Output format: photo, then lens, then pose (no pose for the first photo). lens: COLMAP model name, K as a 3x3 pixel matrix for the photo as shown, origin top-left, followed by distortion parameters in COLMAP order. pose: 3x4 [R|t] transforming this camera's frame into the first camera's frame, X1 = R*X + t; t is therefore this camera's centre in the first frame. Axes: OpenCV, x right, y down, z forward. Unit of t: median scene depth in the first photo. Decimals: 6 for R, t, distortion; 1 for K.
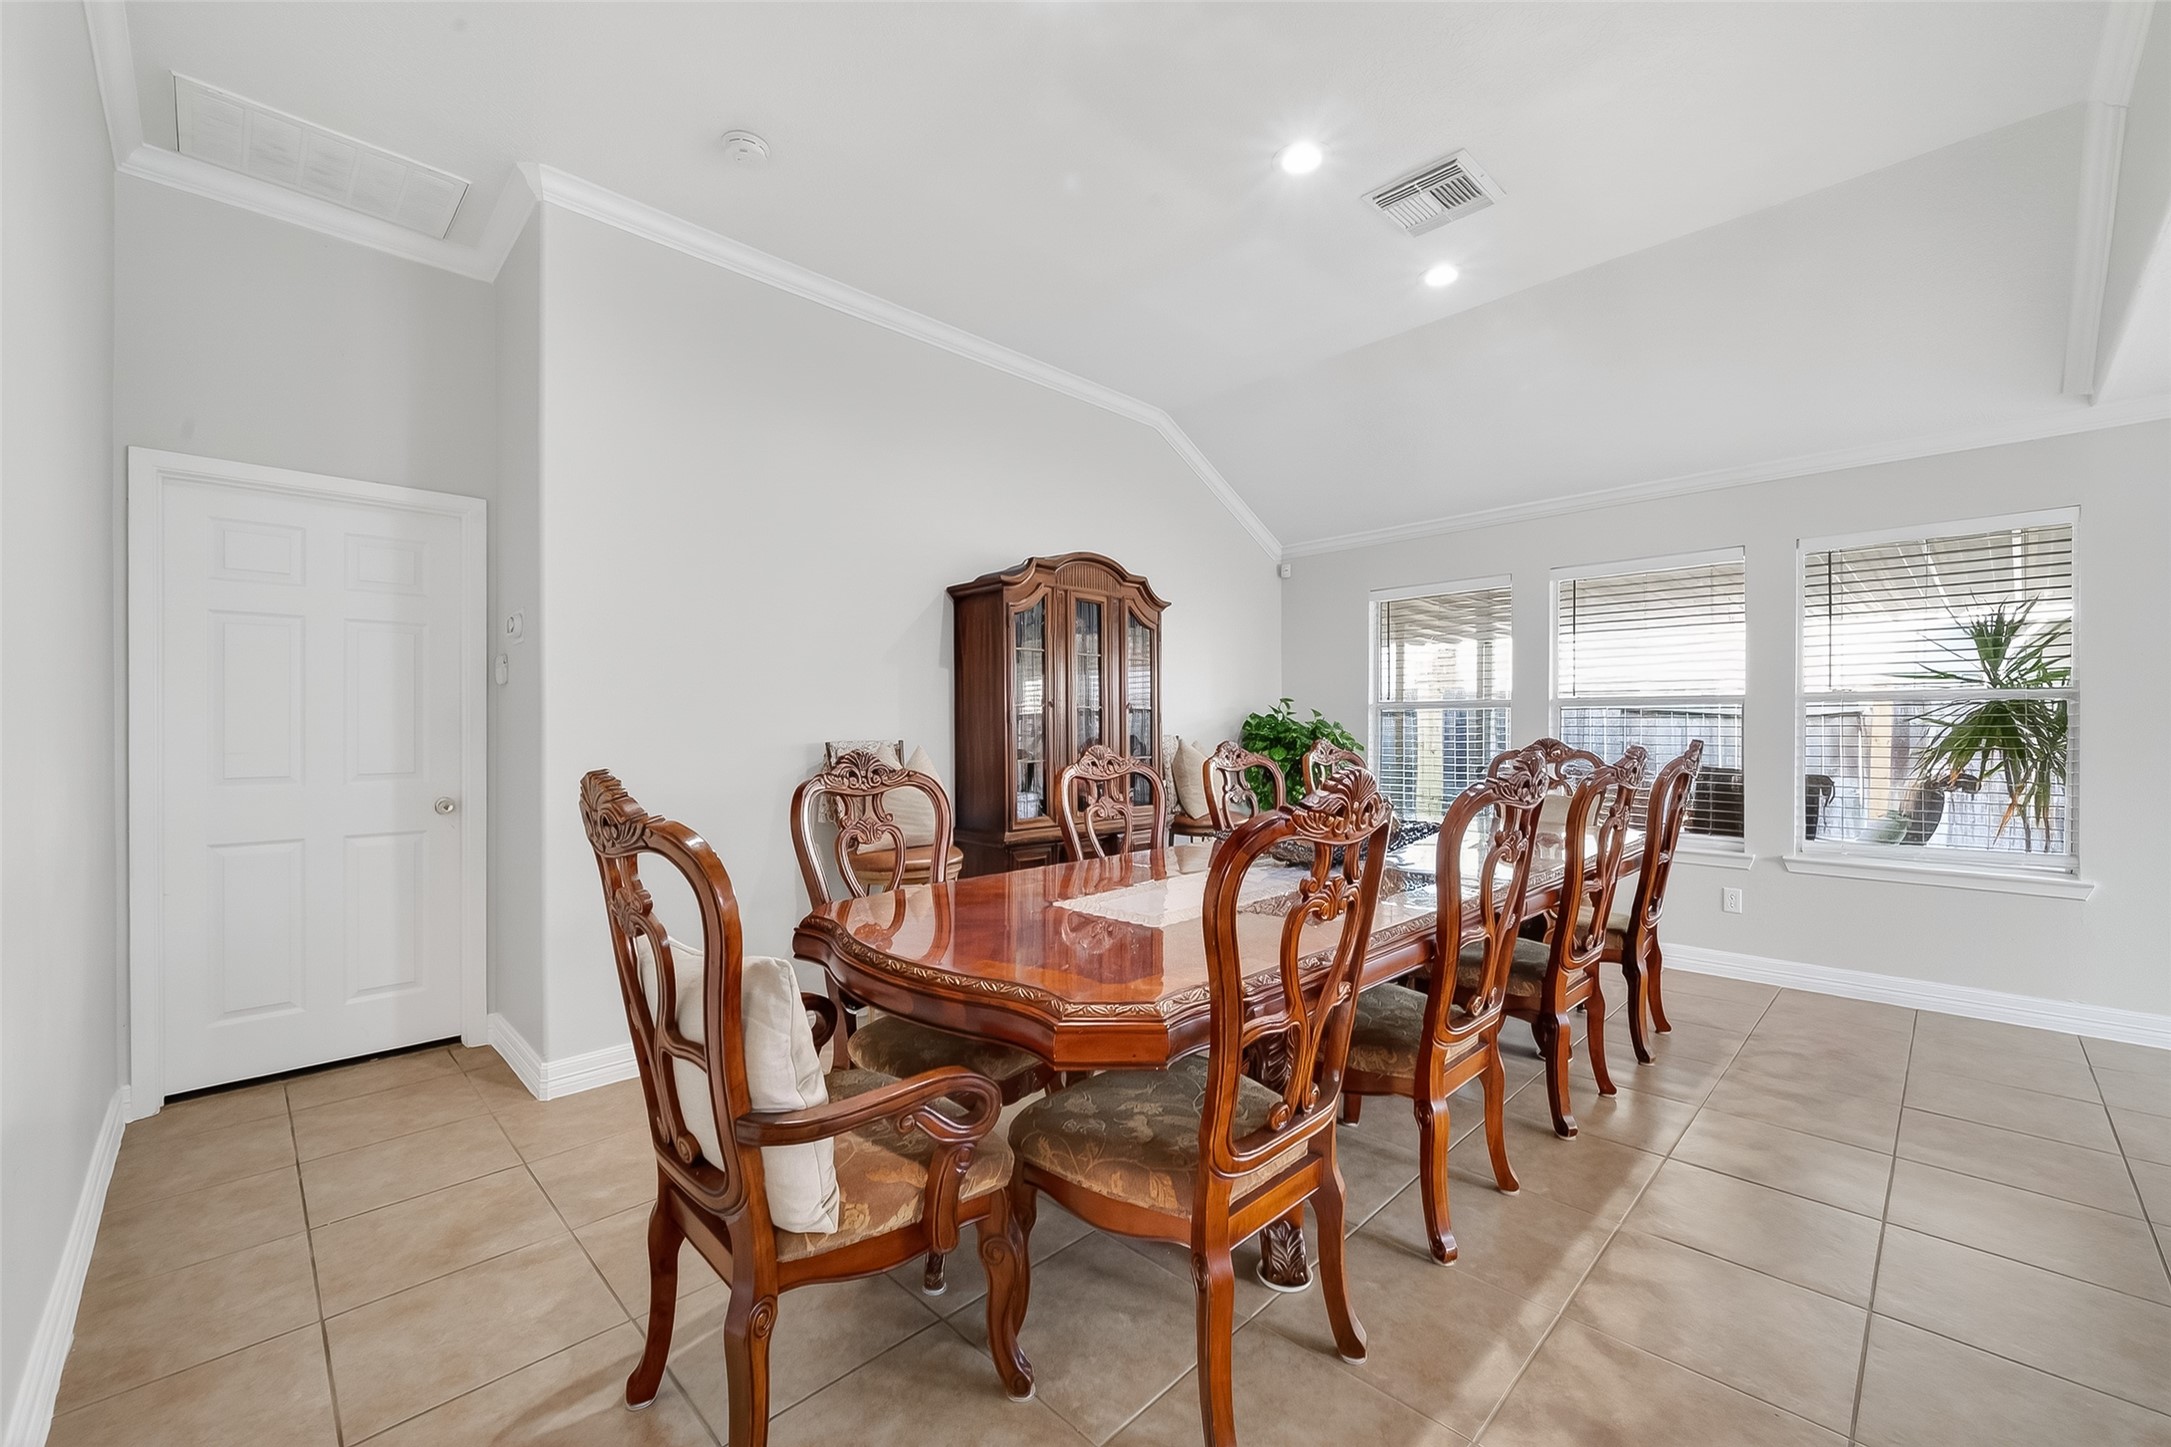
lens RADIAL K [[884.6, 0, 1102.2], [0, 884.6, 722.7], [0, 0, 1]] dist [0.005896, -0.000357]
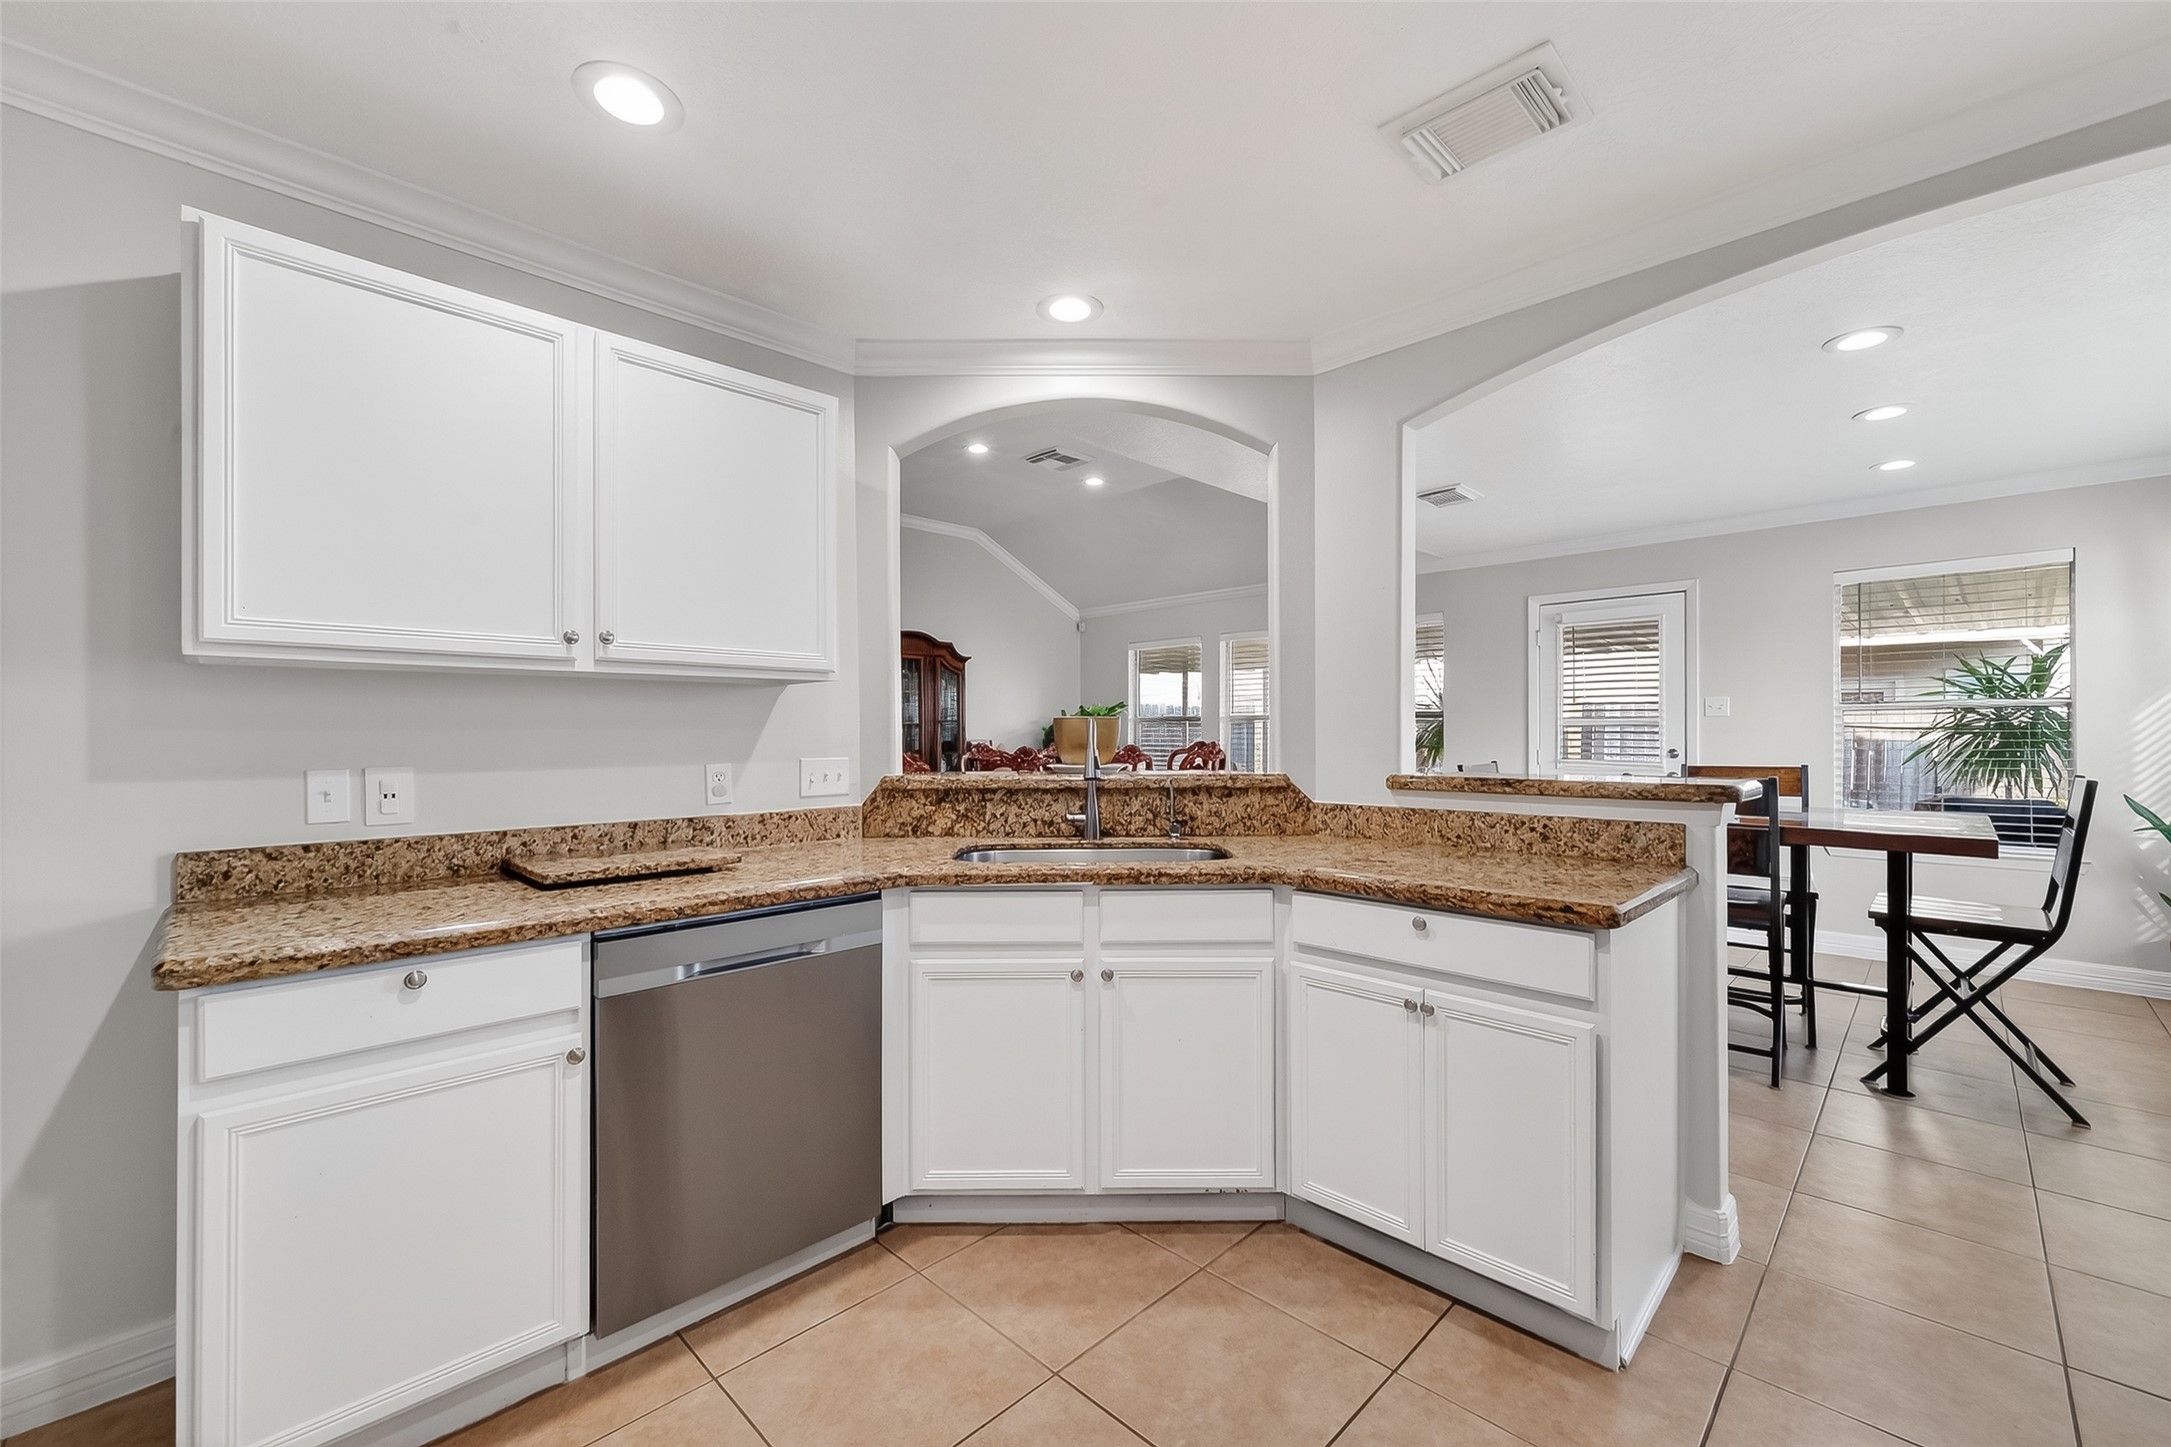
lens RADIAL K [[884.6, 0, 1102.2], [0, 884.6, 722.7], [0, 0, 1]] dist [0.005896, -0.000357]
pose [[0.999988, -0.001499, 0.004729, 0.321631], [0.001503, 0.999999, -0.000829, -0.014262], [-0.004728, 0.000836, 0.999988, -0.640323]]
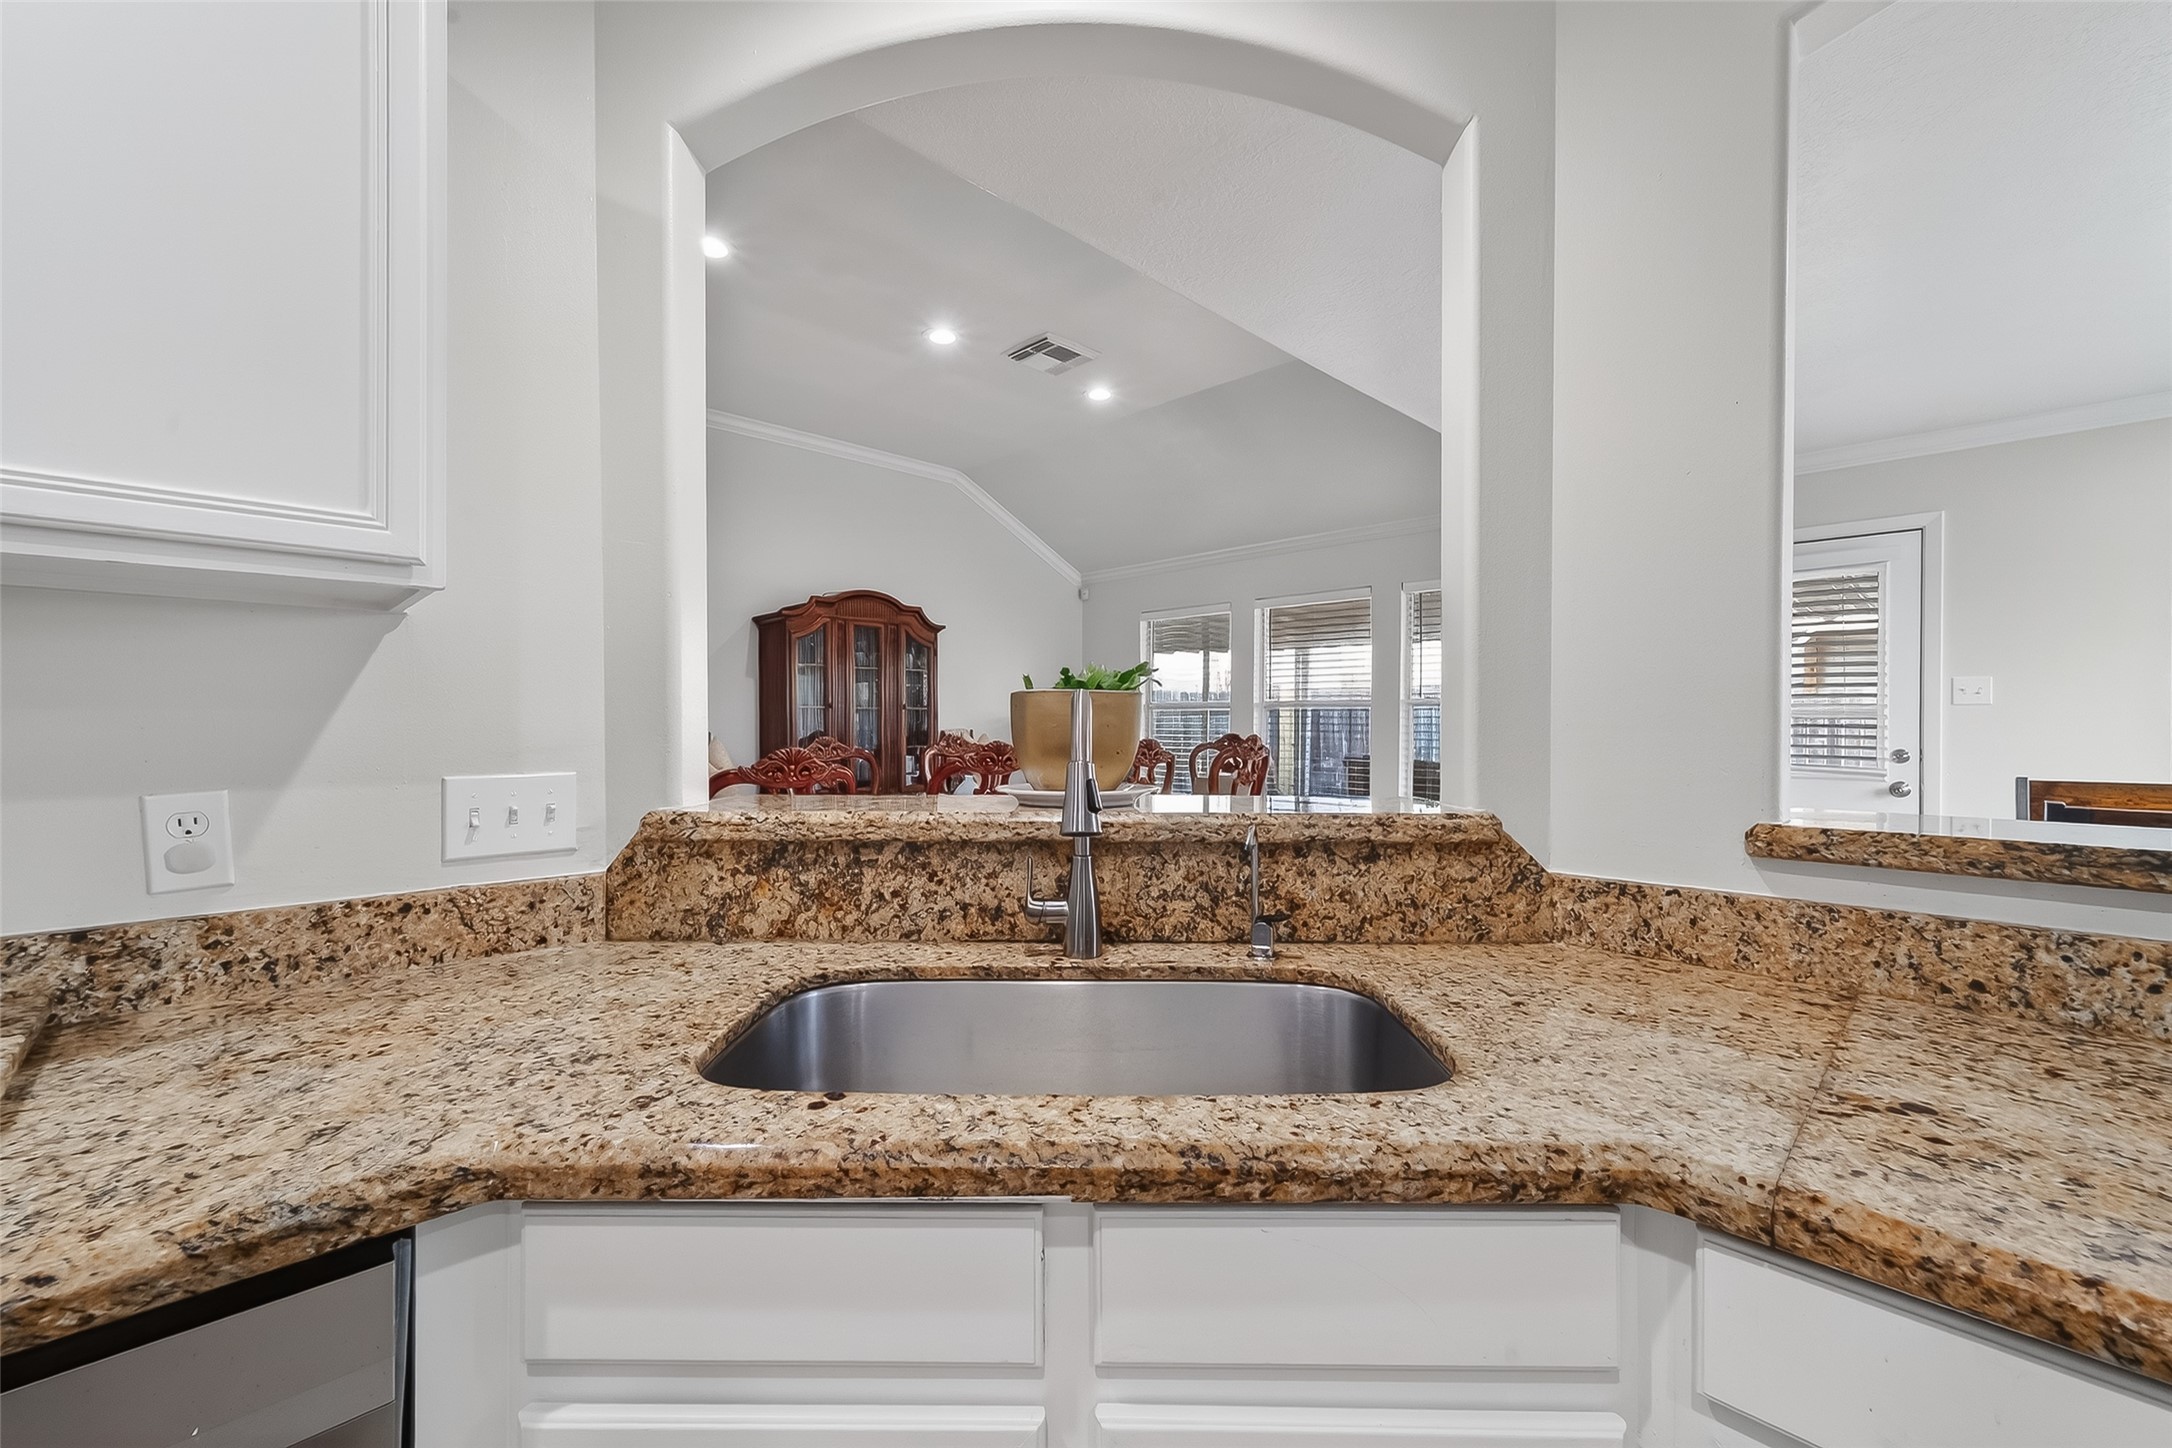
lens RADIAL K [[885.0, 0, 1102.7], [0, 885.0, 723.2], [0, 0, 1]] dist [0.005896, -0.000357]
pose [[0.999986, 0.004585, -0.002594, 0.324406], [-0.004551, 0.999906, 0.012912, -0.011905], [0.002653, -0.012900, 0.999913, -0.306348]]
